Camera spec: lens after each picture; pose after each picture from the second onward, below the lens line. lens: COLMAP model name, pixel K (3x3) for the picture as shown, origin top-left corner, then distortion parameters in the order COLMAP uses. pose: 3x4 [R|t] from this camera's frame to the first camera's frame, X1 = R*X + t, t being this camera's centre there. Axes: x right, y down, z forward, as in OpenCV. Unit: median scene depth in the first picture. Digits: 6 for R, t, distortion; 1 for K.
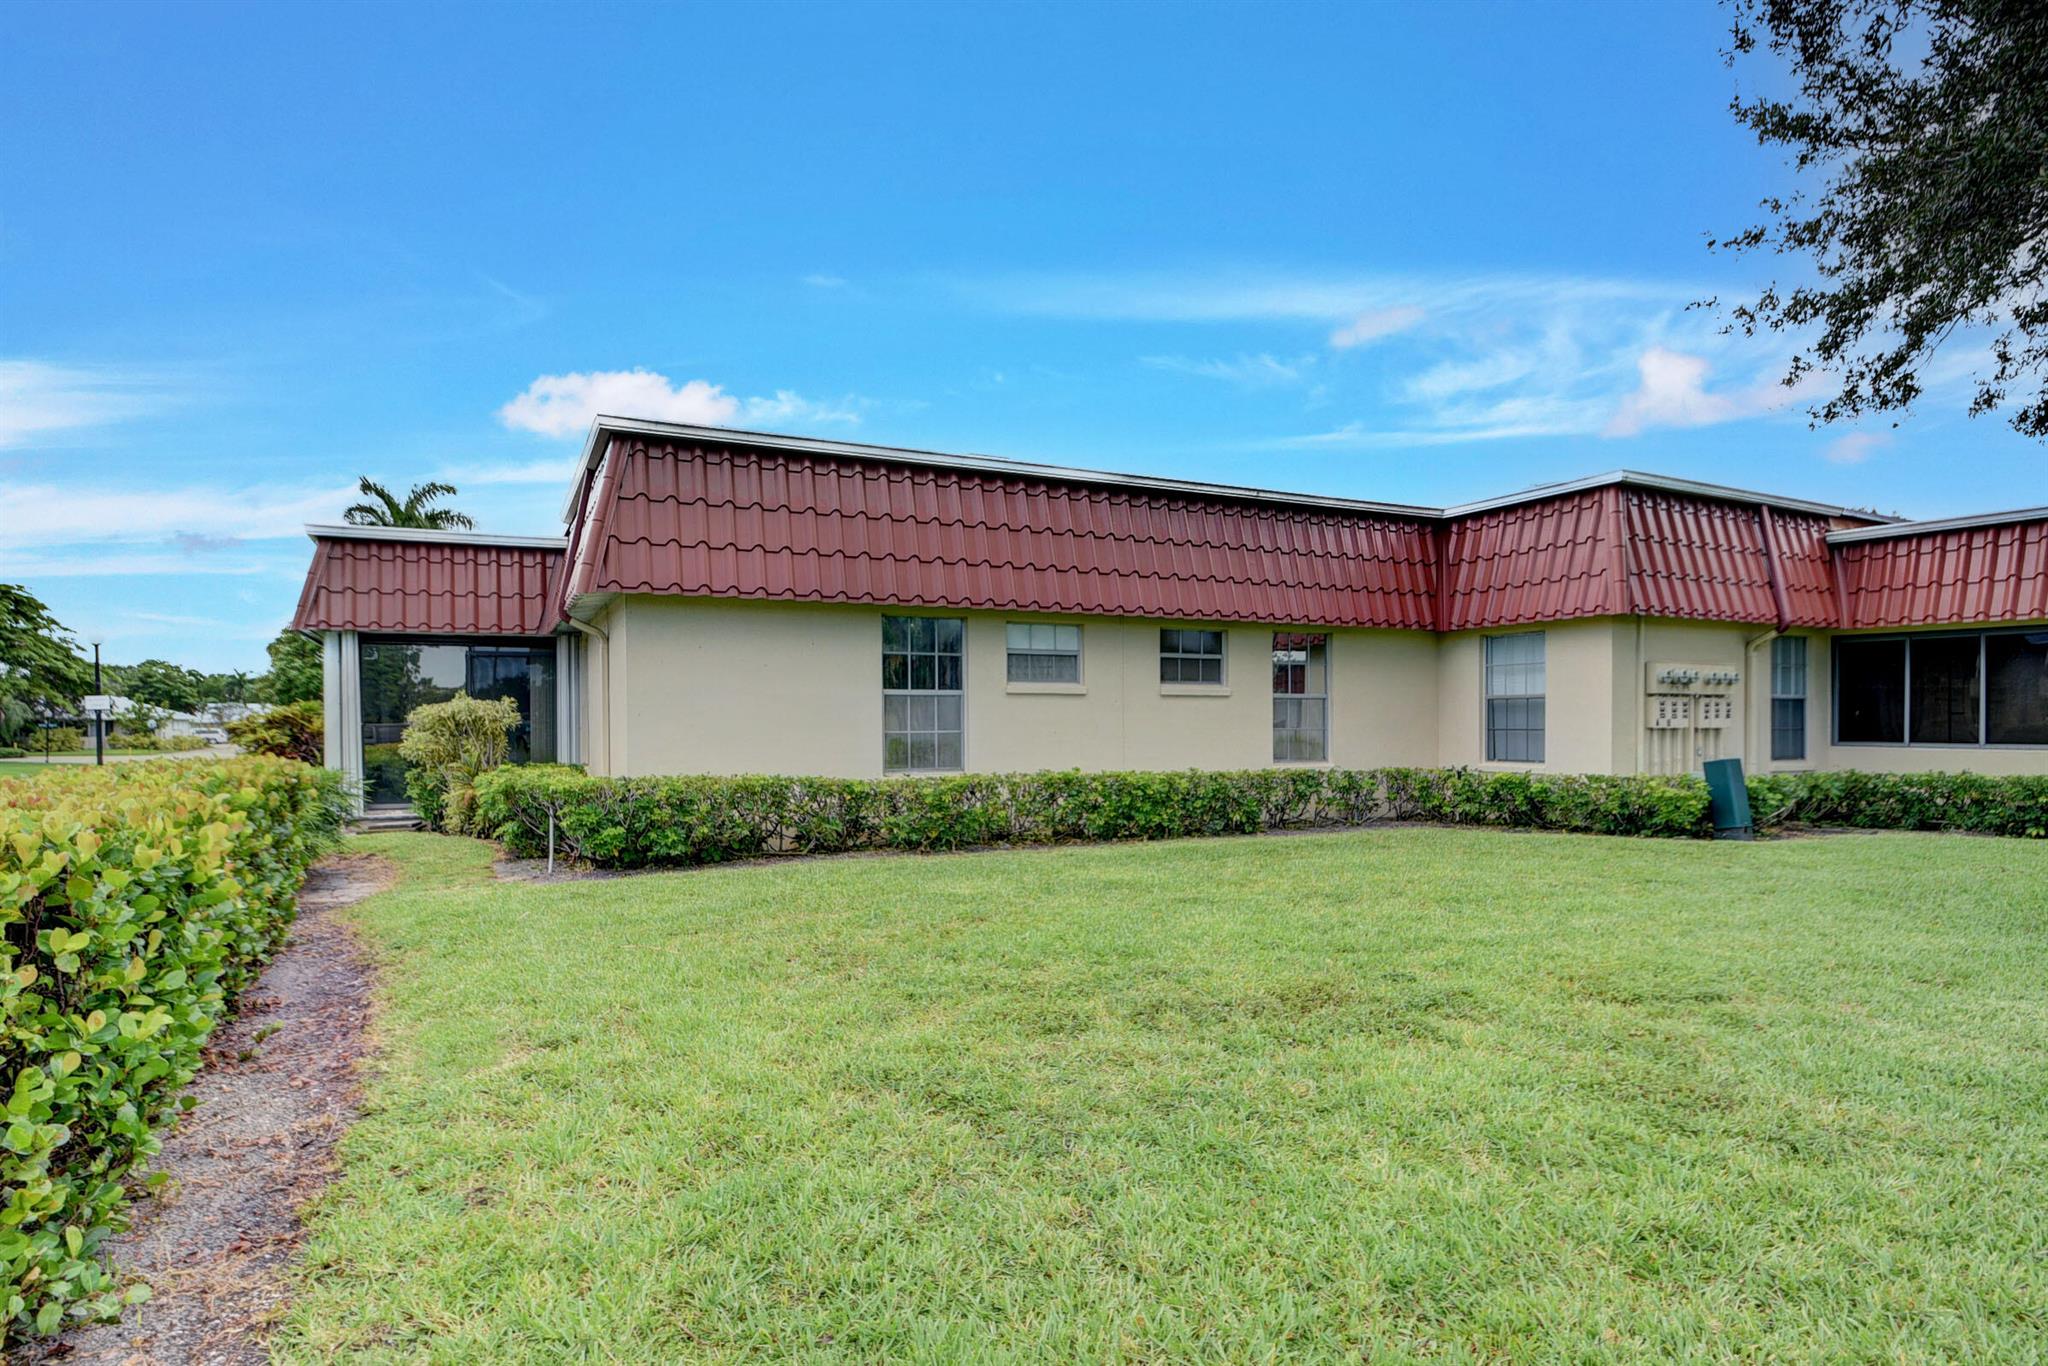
lens RADIAL K [[1093.8, 0, 1024.2], [0, 1093.8, 738.9], [0, 0, 1]] dist [-0.004065, -0.021523]
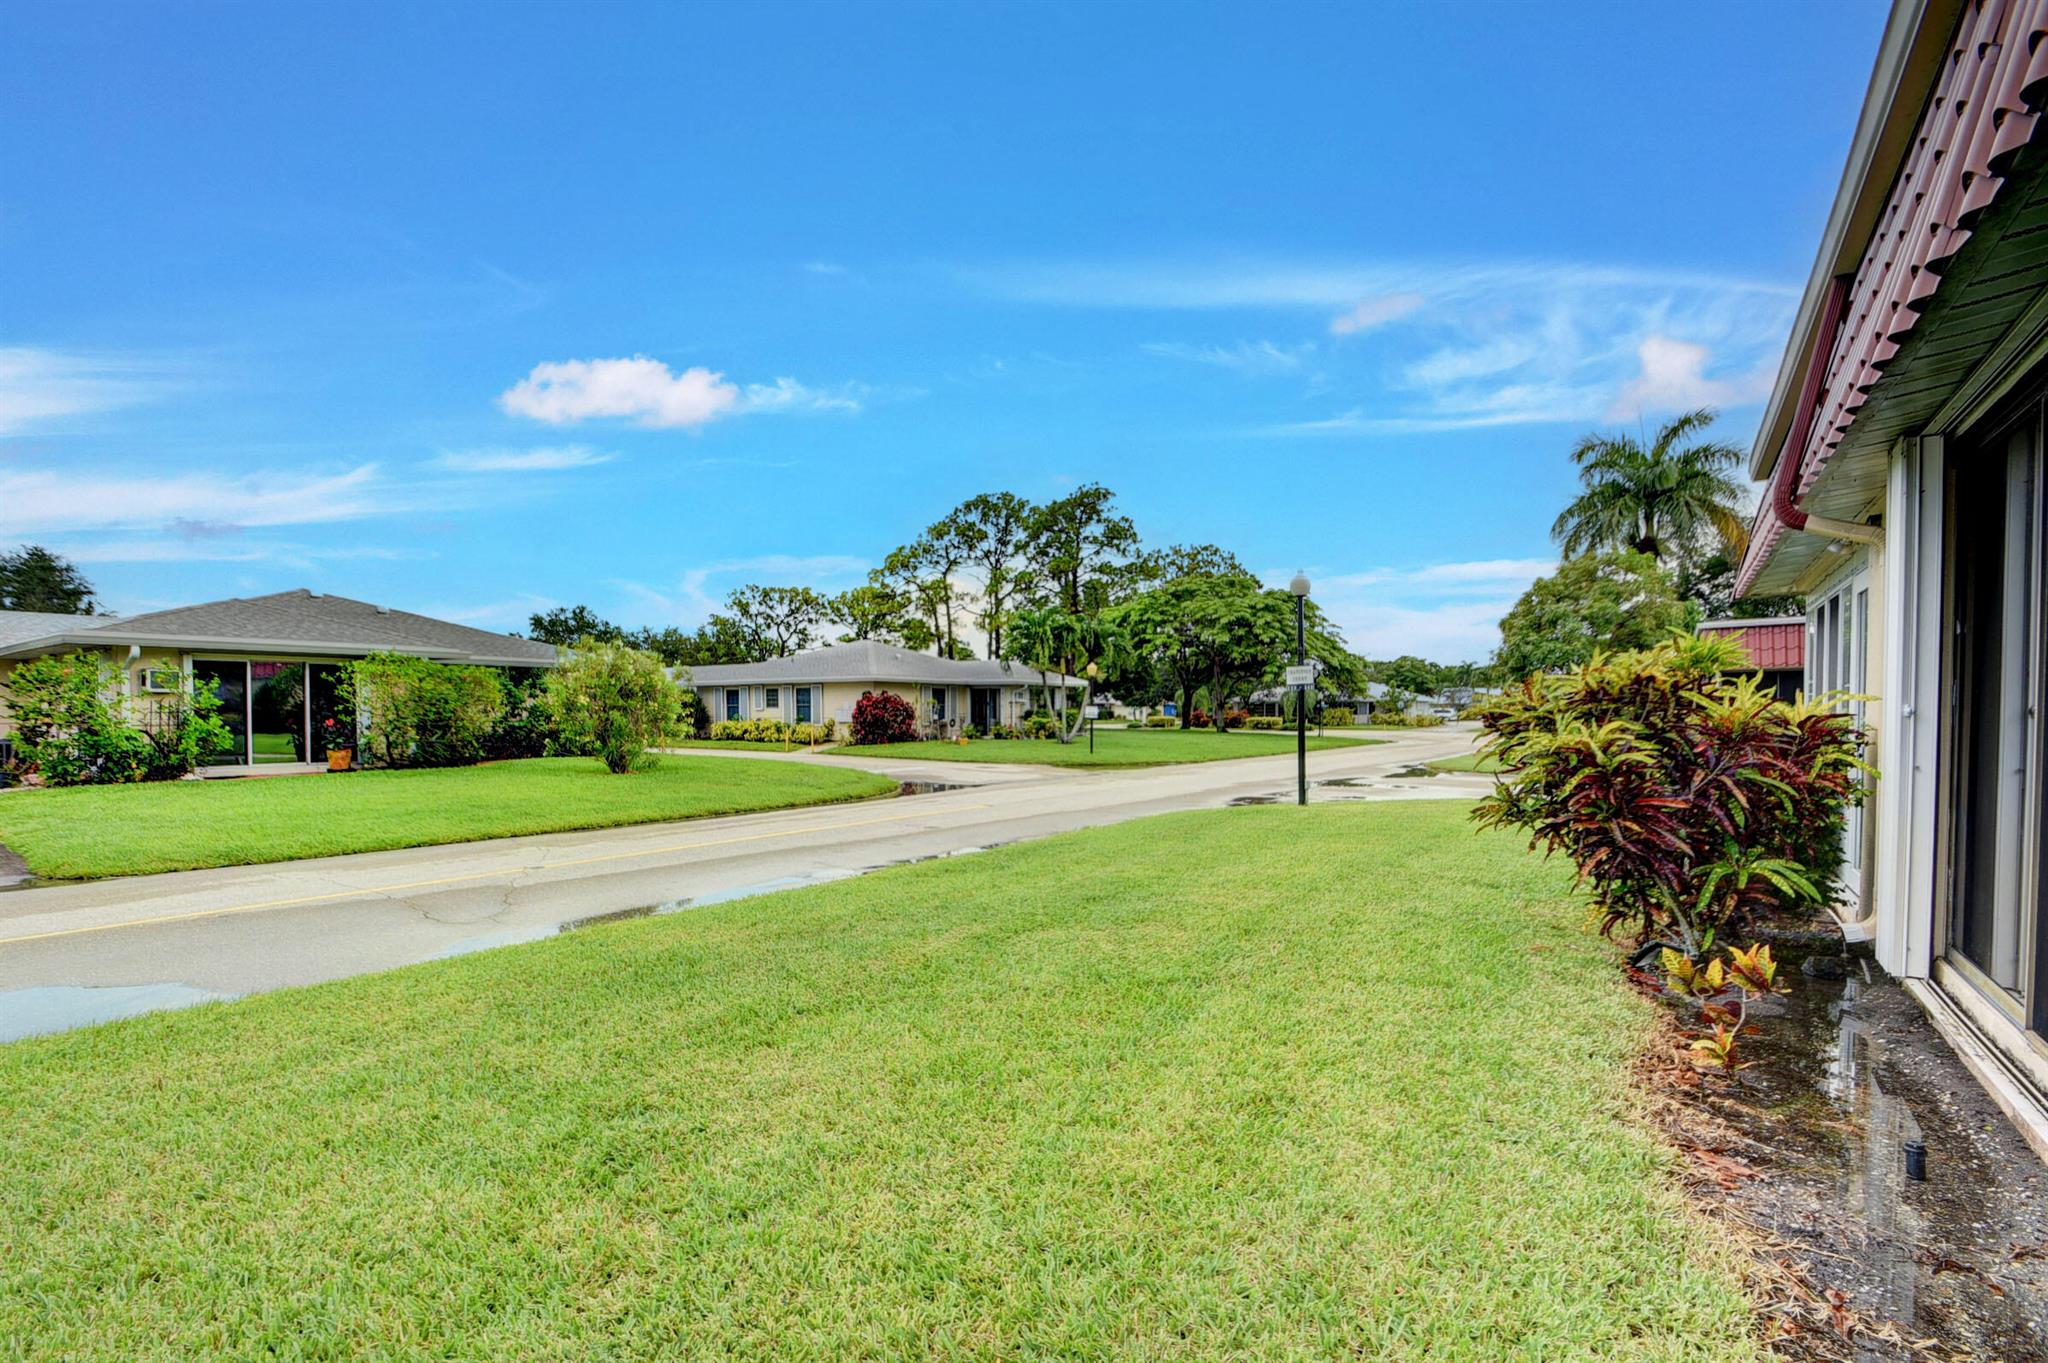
lens RADIAL K [[895.3, 0, 1026.0], [0, 895.3, 740.5], [0, 0, 1]] dist [-0.002756, -0.010679]
pose [[0.469438, 0.032244, -0.882377, -0.112651], [-0.009009, 0.999456, 0.031730, -0.002017], [0.882920, -0.006946, 0.469473, 0.151074]]
